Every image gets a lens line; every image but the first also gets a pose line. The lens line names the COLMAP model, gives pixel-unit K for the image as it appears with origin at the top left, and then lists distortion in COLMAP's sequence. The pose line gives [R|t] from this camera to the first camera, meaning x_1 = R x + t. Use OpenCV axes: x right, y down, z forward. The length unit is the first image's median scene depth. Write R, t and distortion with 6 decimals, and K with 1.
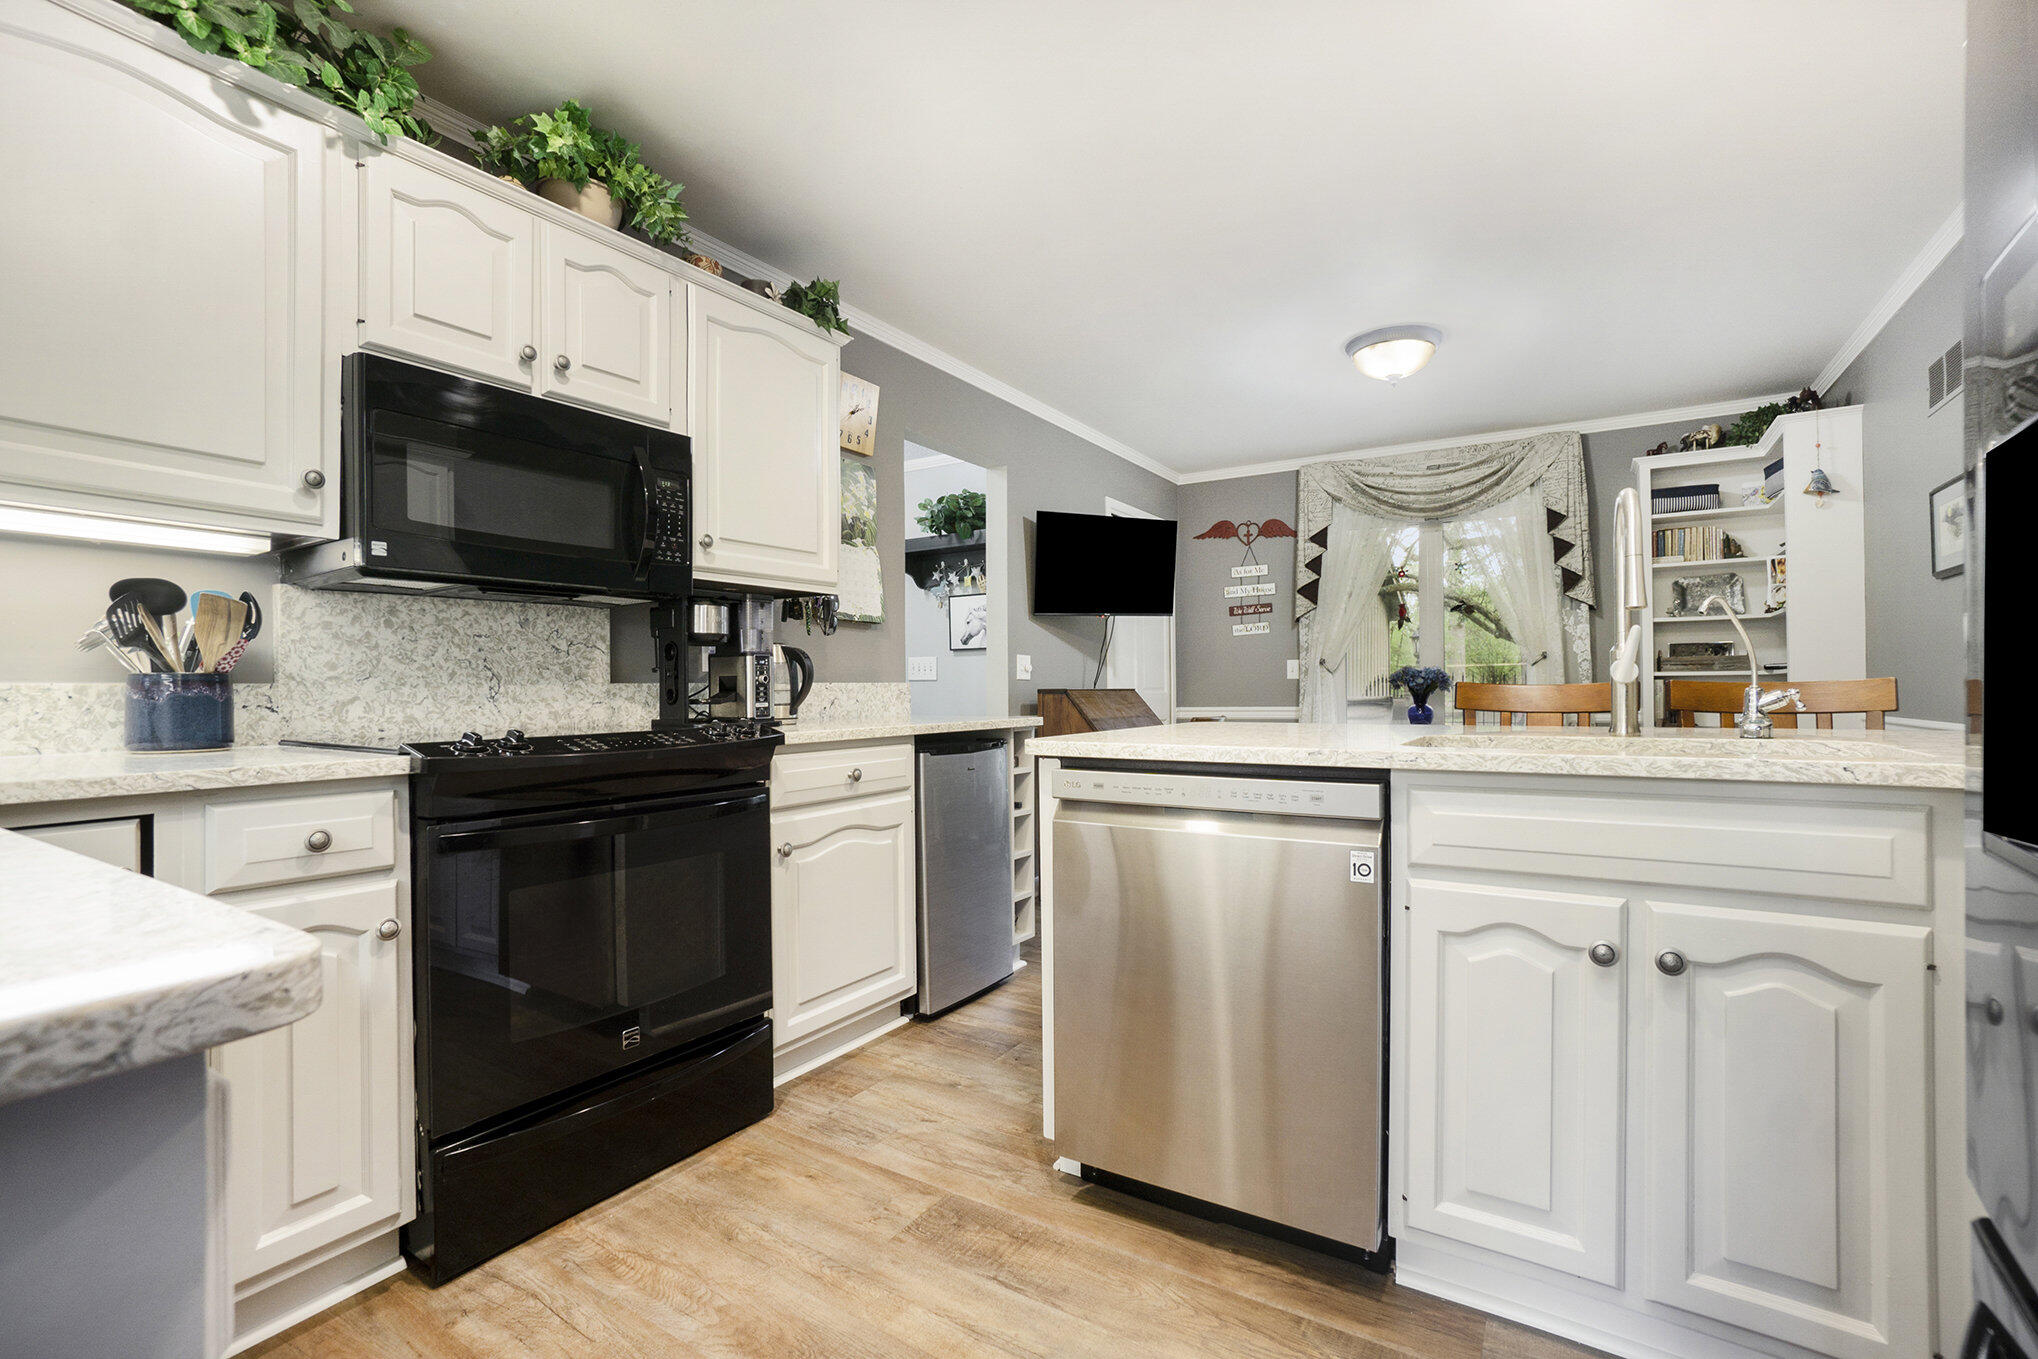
lens RADIAL K [[895.0, 0, 1014.3], [0, 895.0, 673.6], [0, 0, 1]] dist [-0.047091, 0.019124]
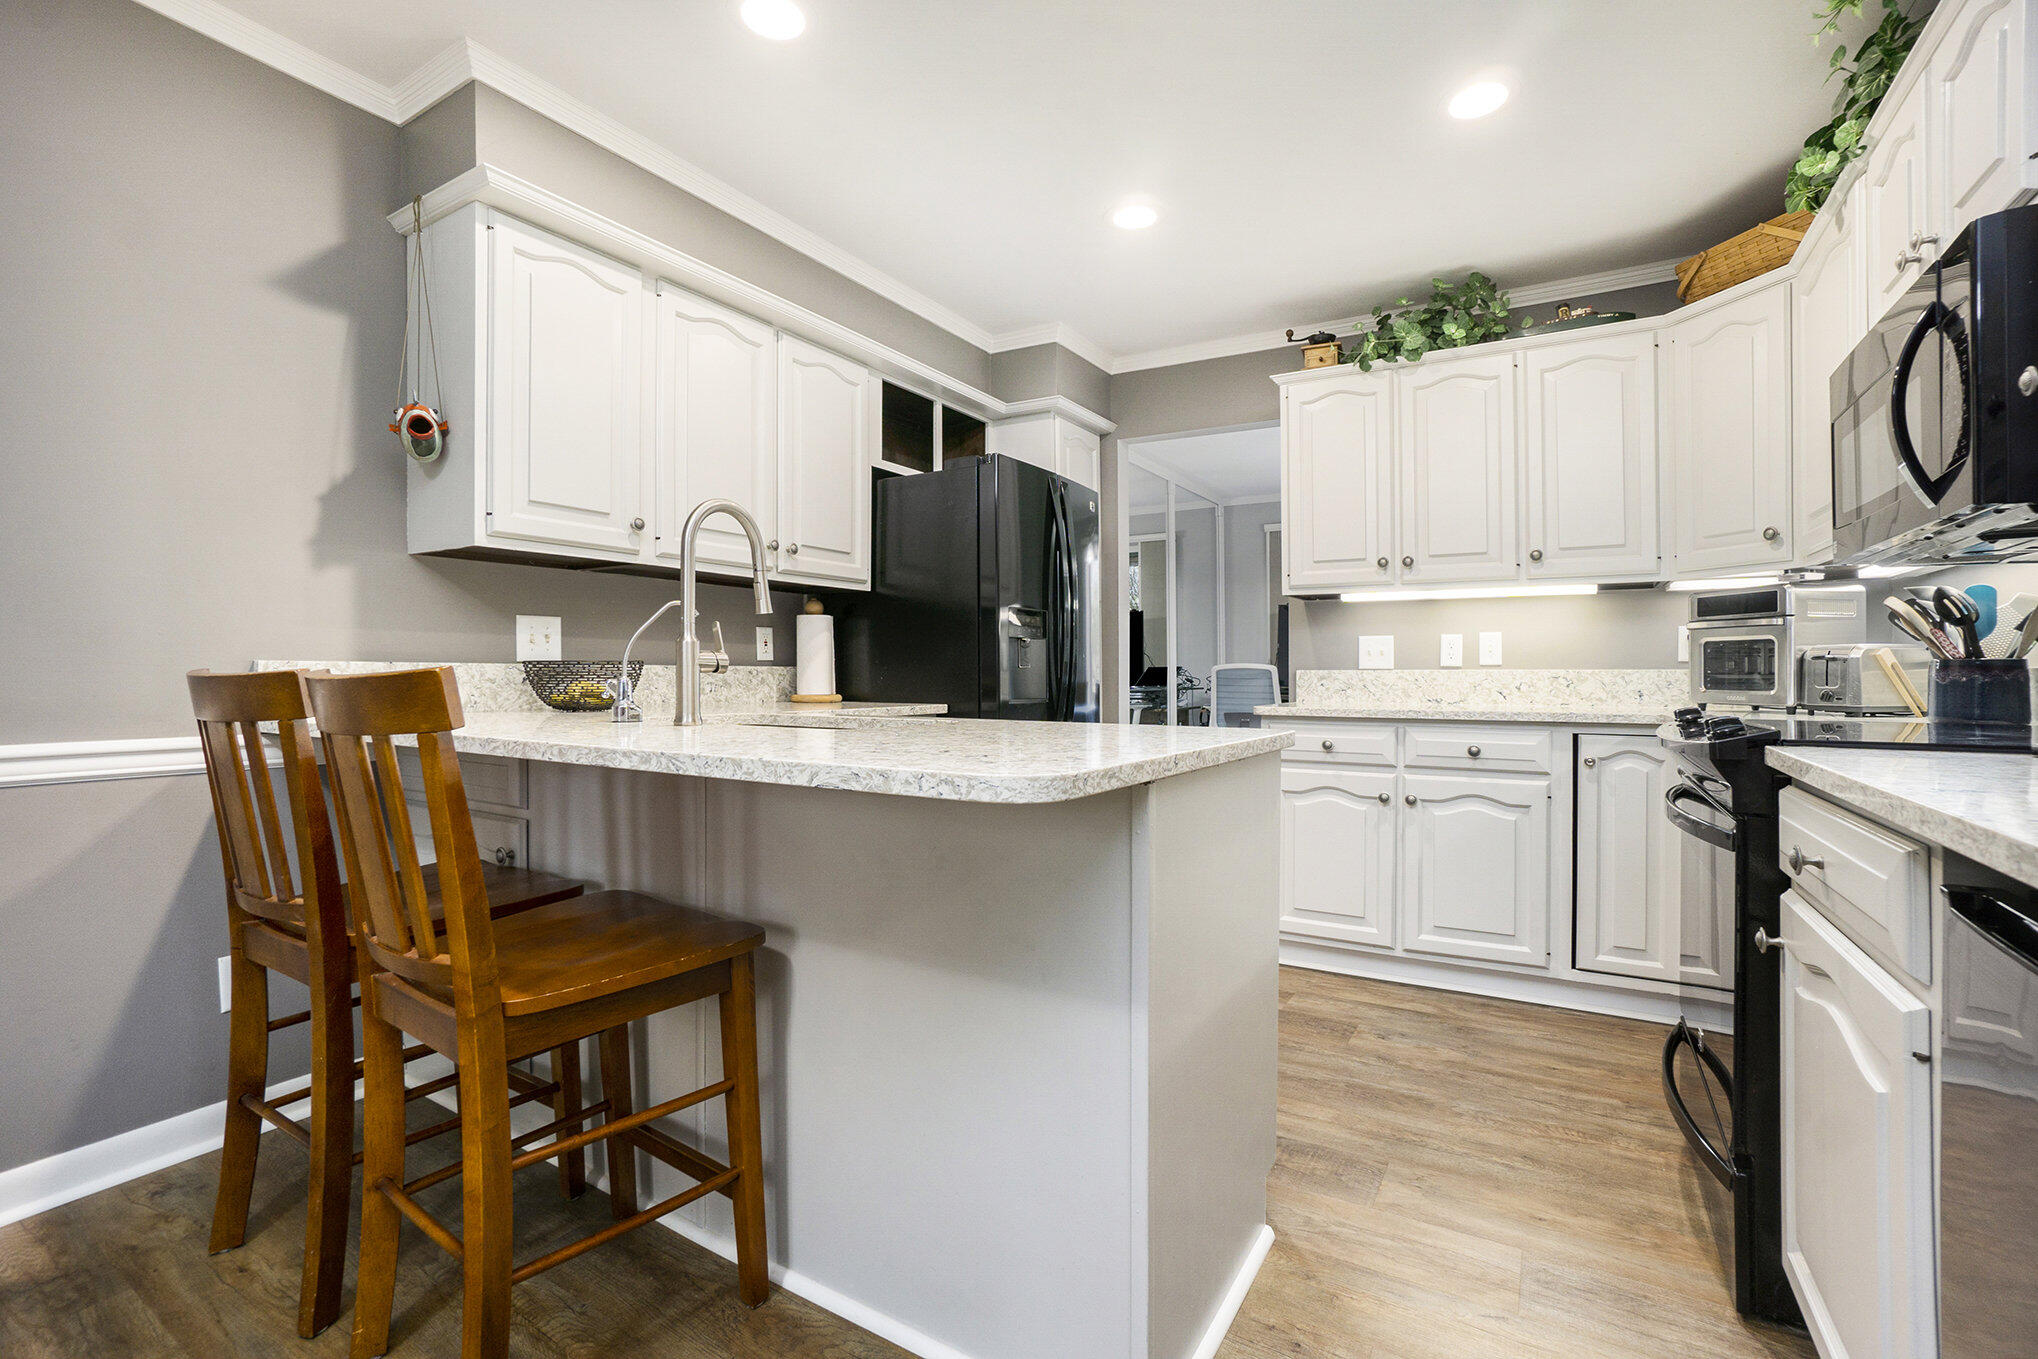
lens RADIAL K [[895.0, 0, 1014.3], [0, 895.0, 673.6], [0, 0, 1]] dist [-0.047091, 0.019124]
pose [[-0.999846, 0.001595, -0.017476, 0.241617], [0.001960, 0.999781, -0.020852, 0.030845], [0.017439, -0.020883, -0.999630, 1.459855]]
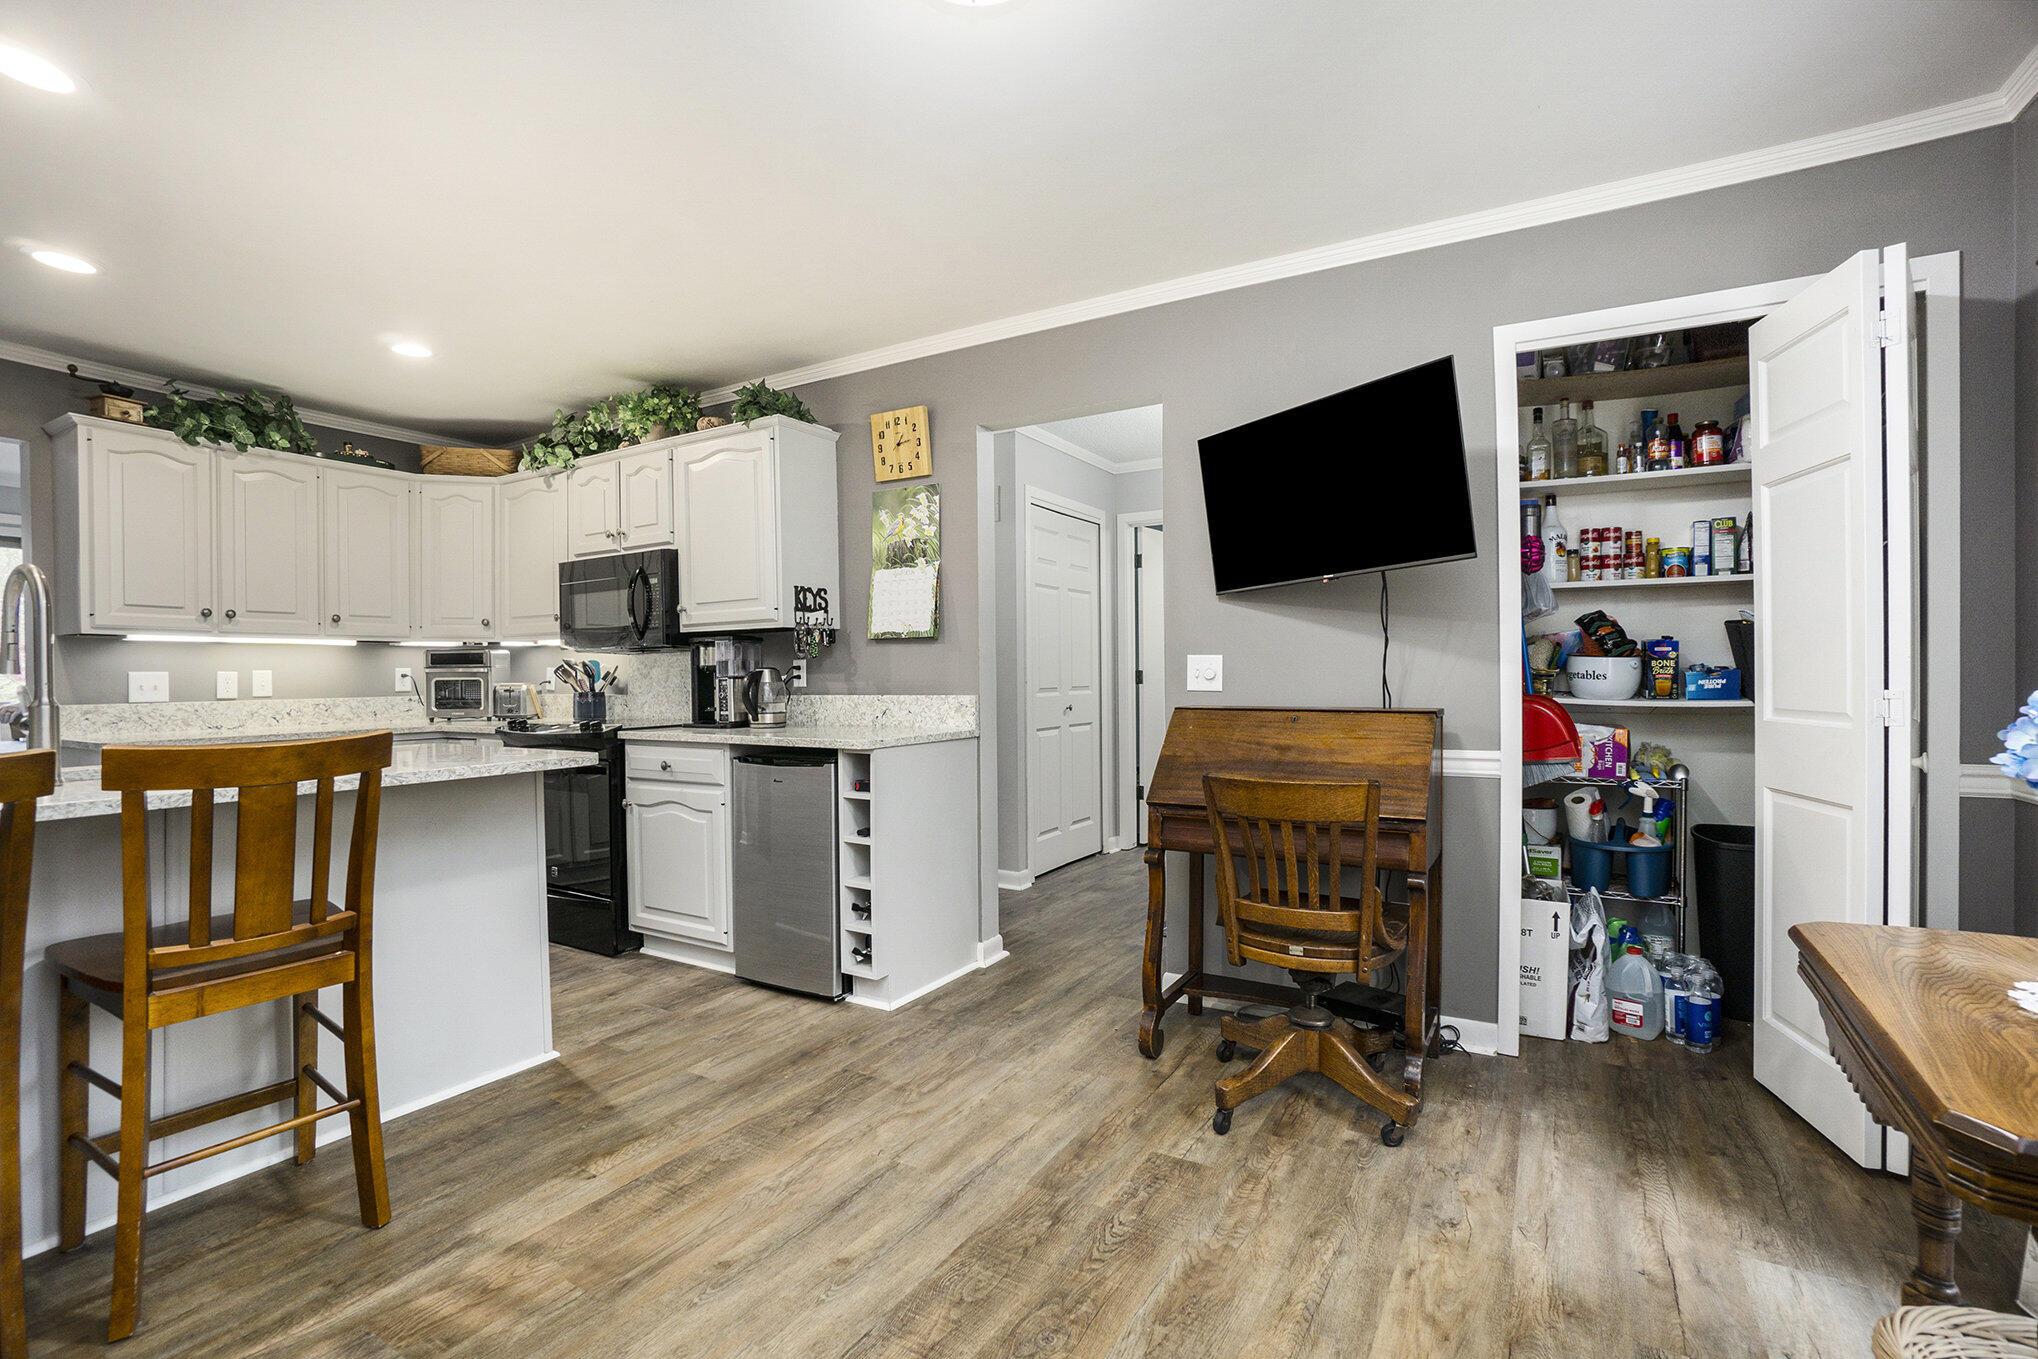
lens RADIAL K [[895.0, 0, 1014.3], [0, 895.0, 673.6], [0, 0, 1]] dist [-0.047091, 0.019124]
pose [[0.039176, 0.006336, -0.999212, 1.254629], [0.026854, 0.999612, 0.007391, -0.027571], [0.998871, -0.027122, 0.038990, 1.504293]]
